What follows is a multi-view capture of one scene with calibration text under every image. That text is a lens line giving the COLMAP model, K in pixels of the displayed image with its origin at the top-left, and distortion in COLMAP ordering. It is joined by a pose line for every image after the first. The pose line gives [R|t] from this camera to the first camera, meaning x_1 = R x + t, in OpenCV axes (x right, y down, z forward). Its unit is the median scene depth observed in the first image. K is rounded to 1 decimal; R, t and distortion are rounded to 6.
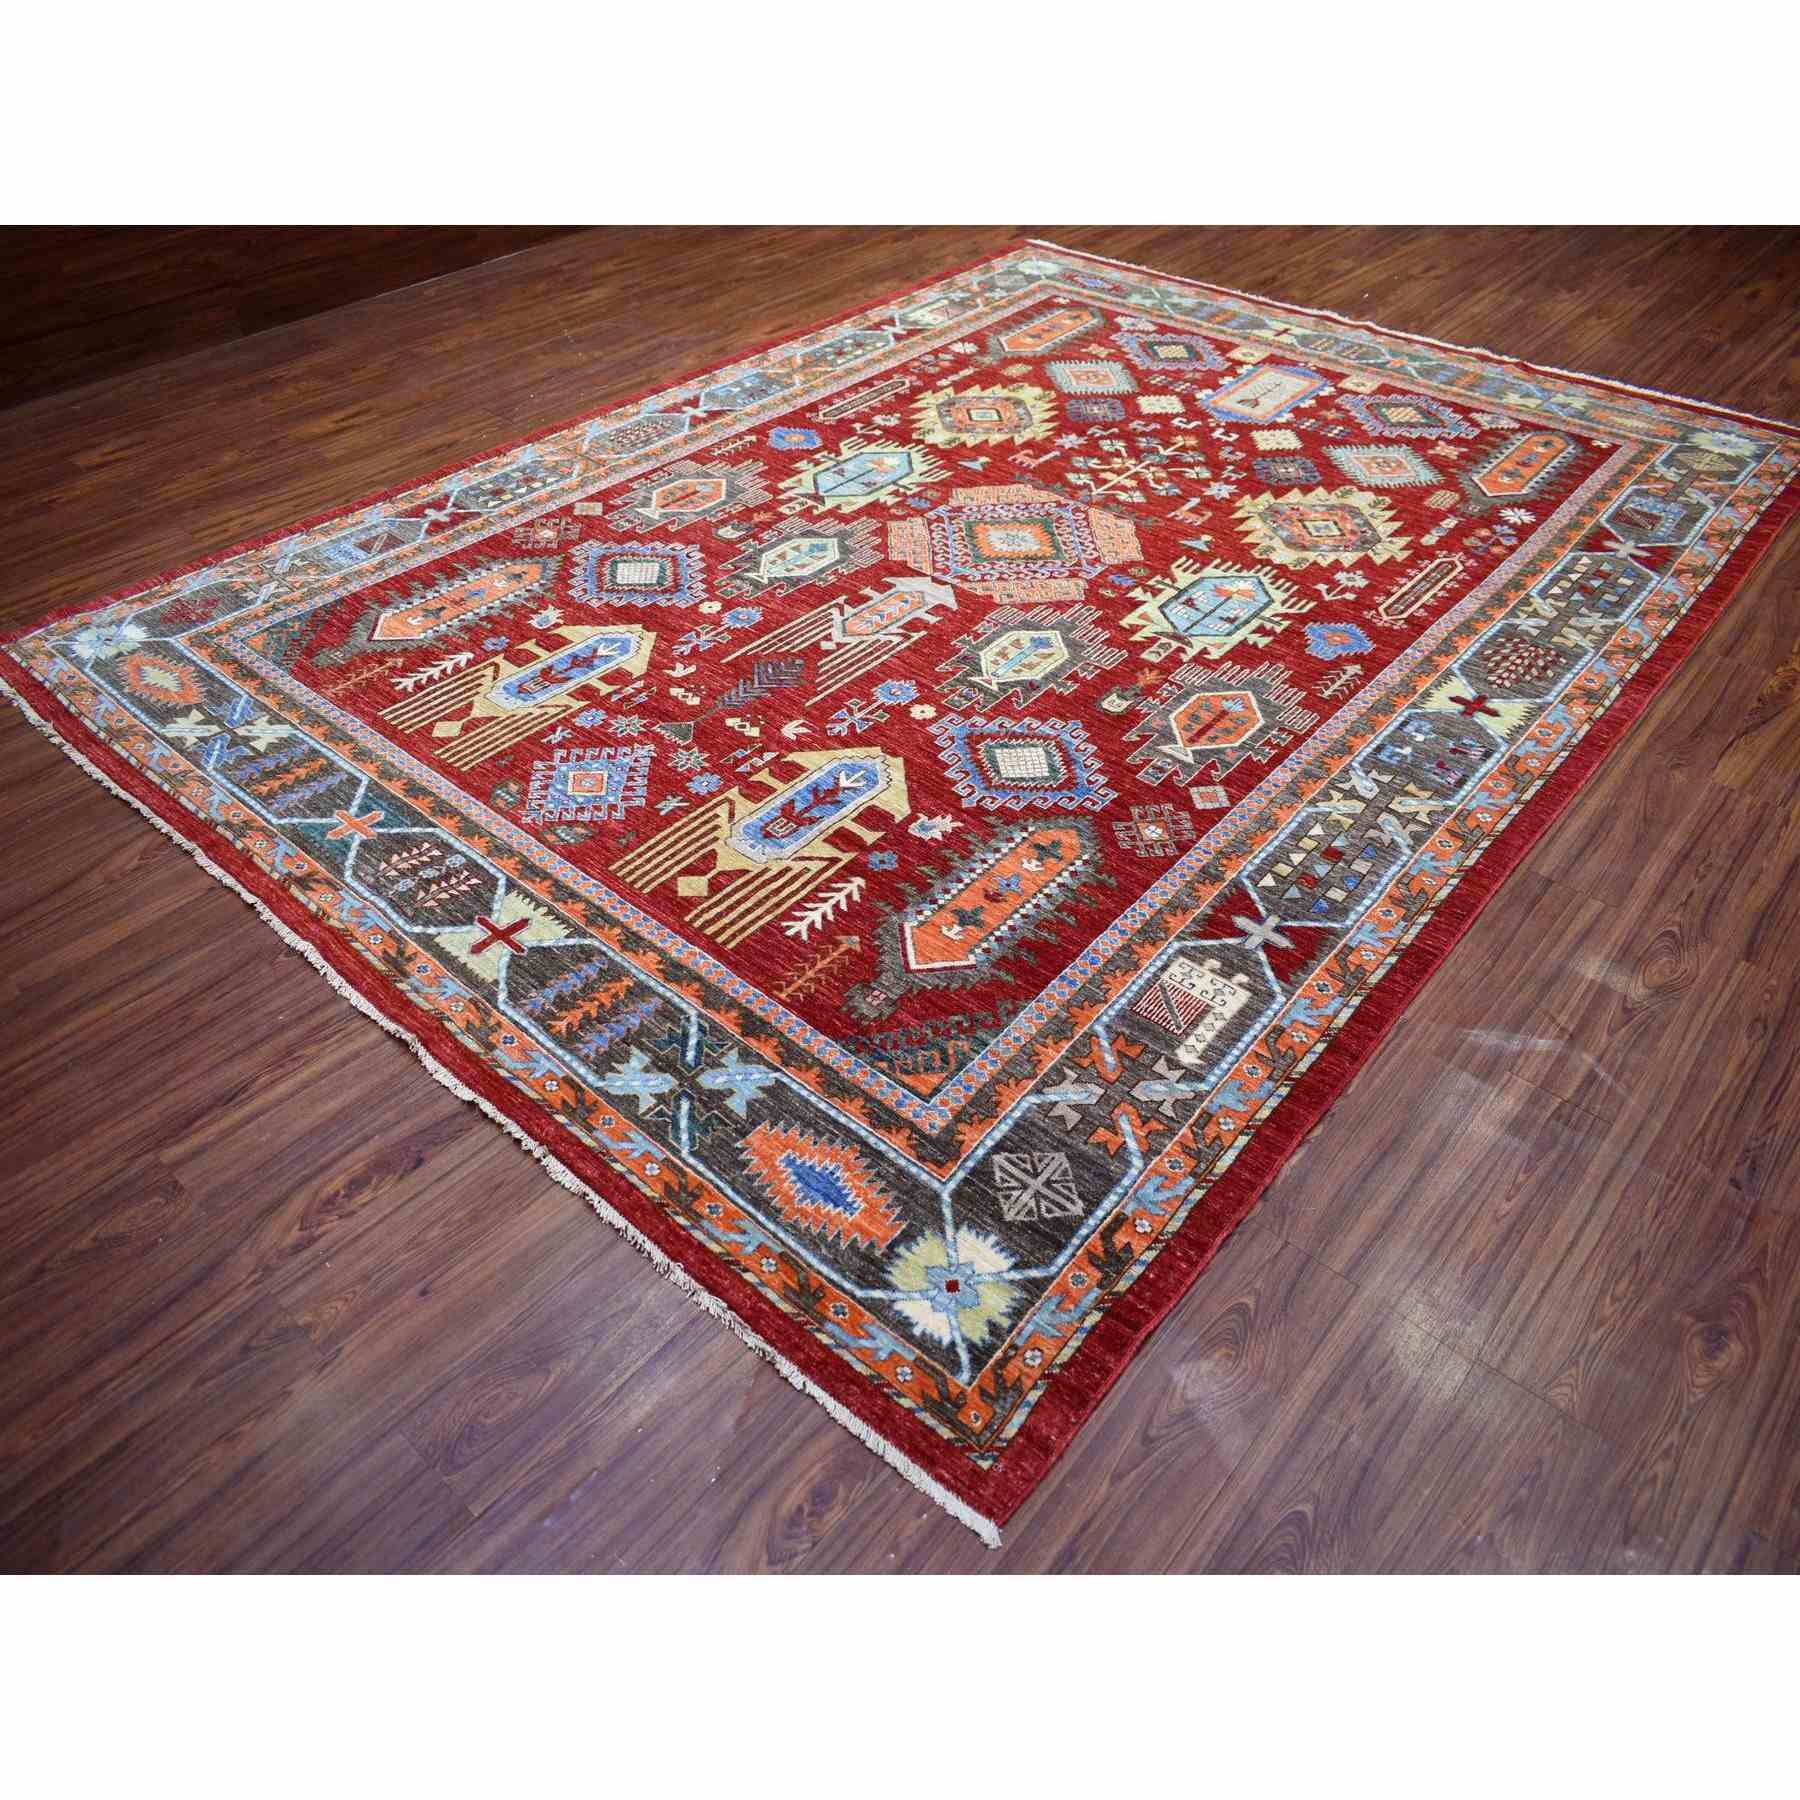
lens RADIAL K [[1209.1, 0, 946.1], [0, 1209.1, 900.8], [0, 0, 1]] dist [-0.016145, 0.005672]
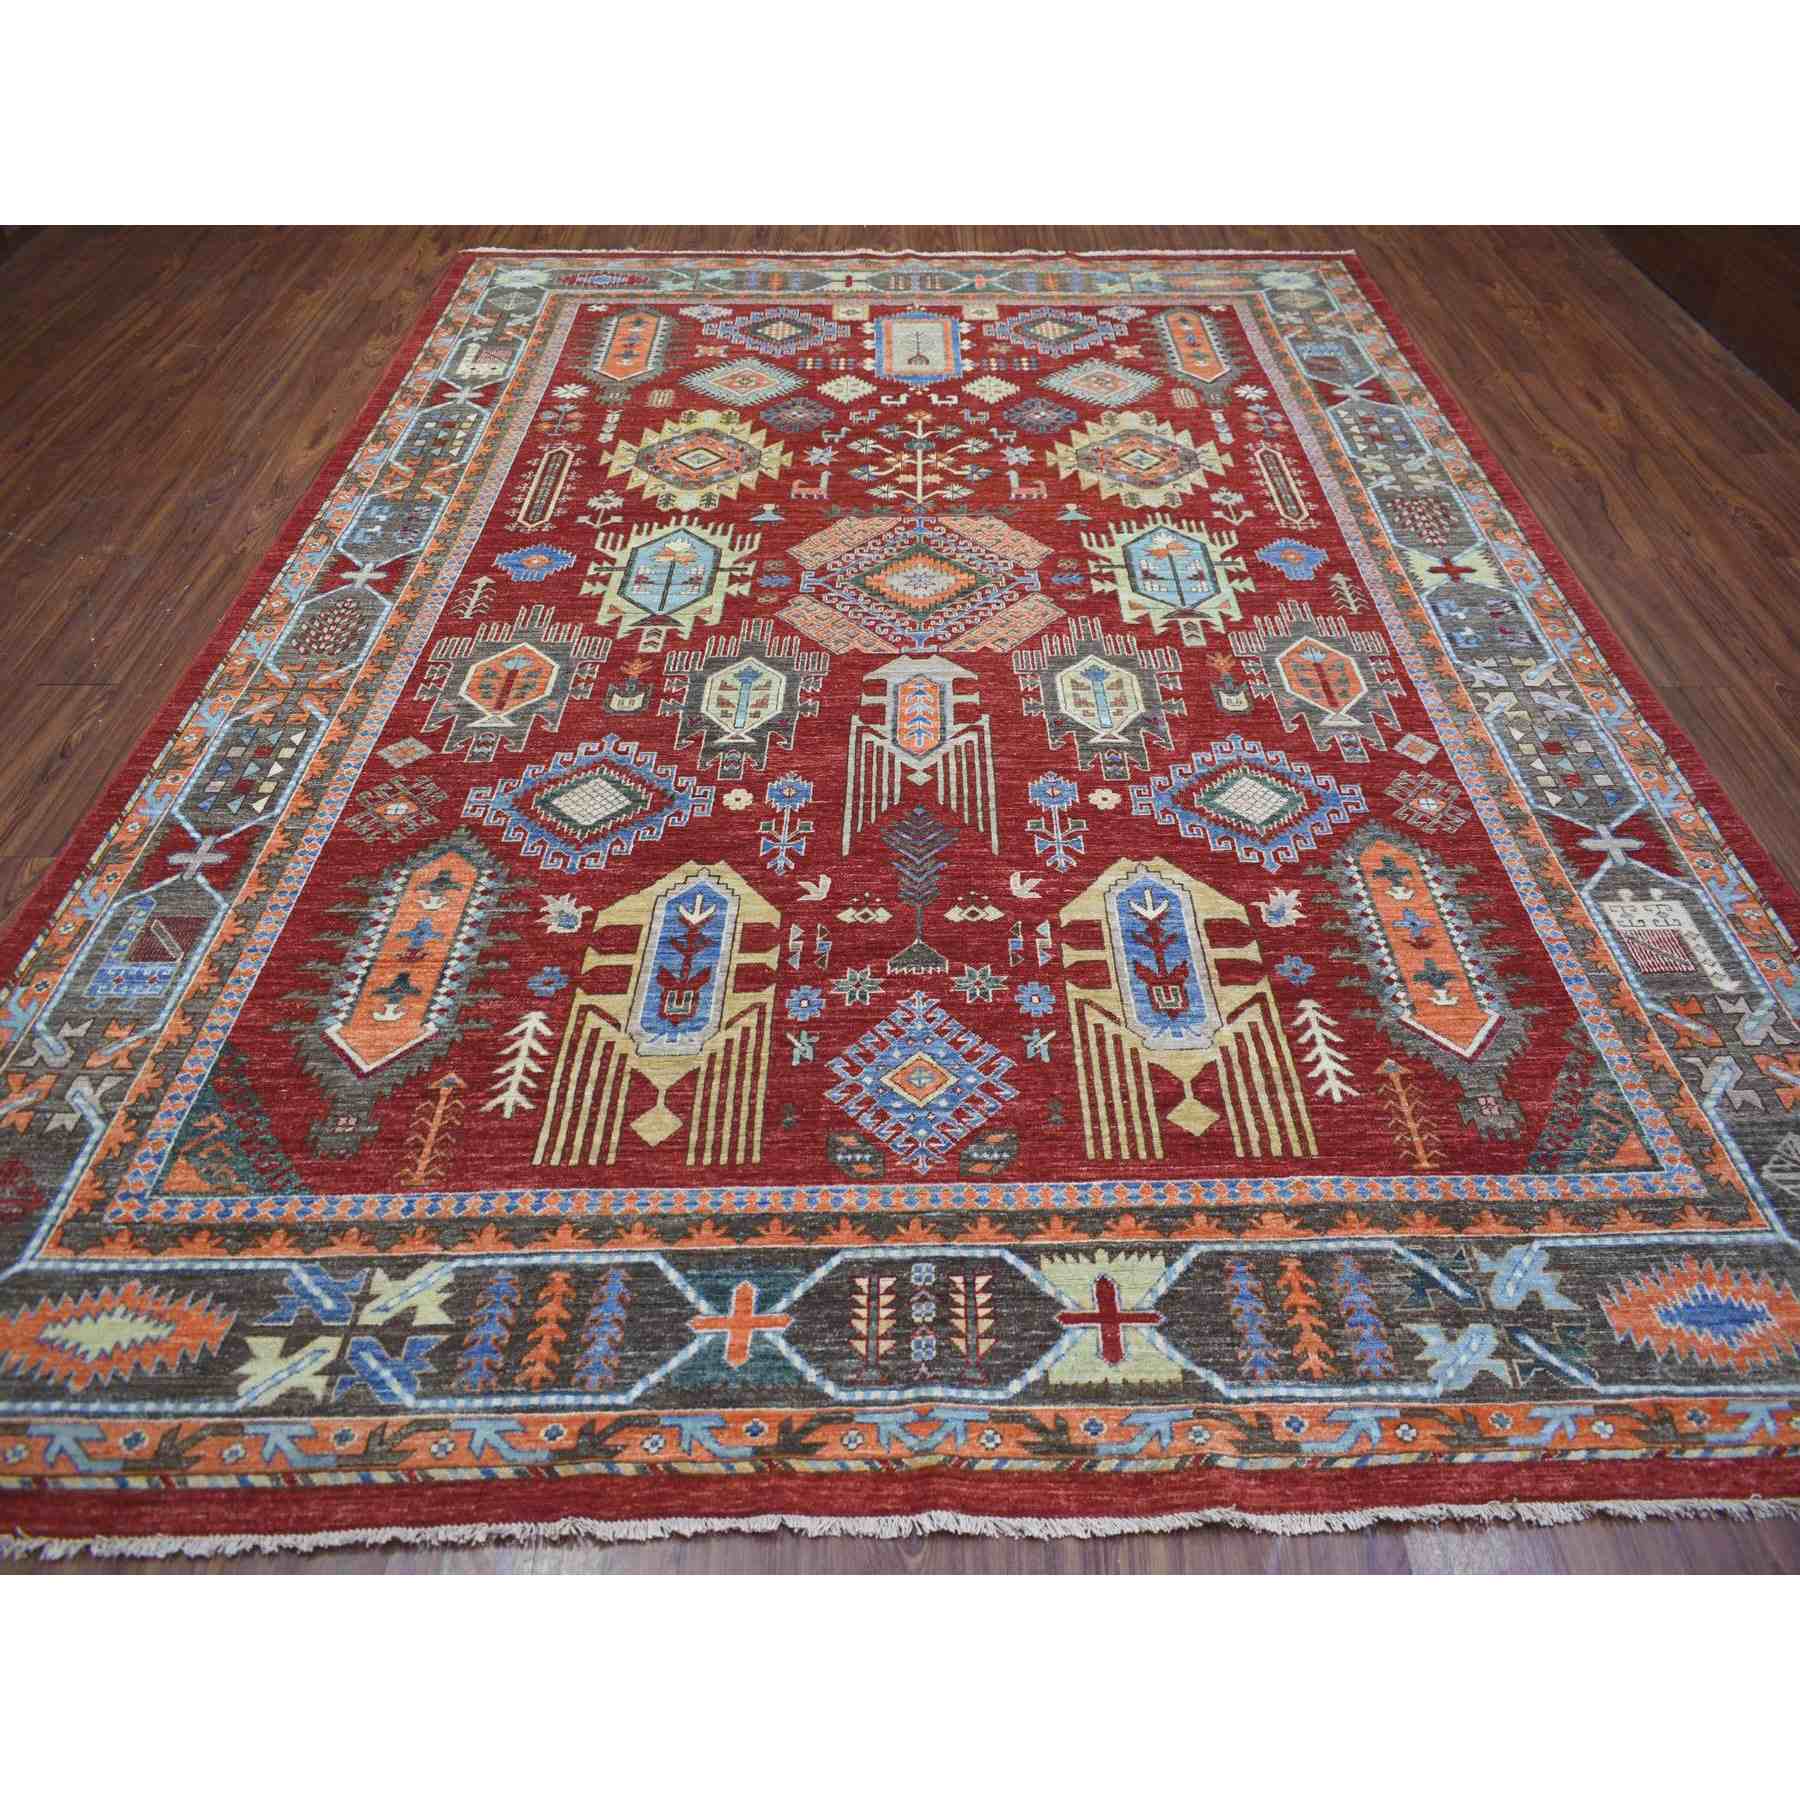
lens RADIAL K [[1209.1, 0, 946.1], [0, 1209.1, 900.8], [0, 0, 1]] dist [-0.016145, 0.005672]
pose [[0.760608, -0.466918, 0.451068, -0.495985], [0.447018, 0.880518, 0.157679, -0.264376], [-0.470797, 0.081704, 0.878450, 0.300456]]
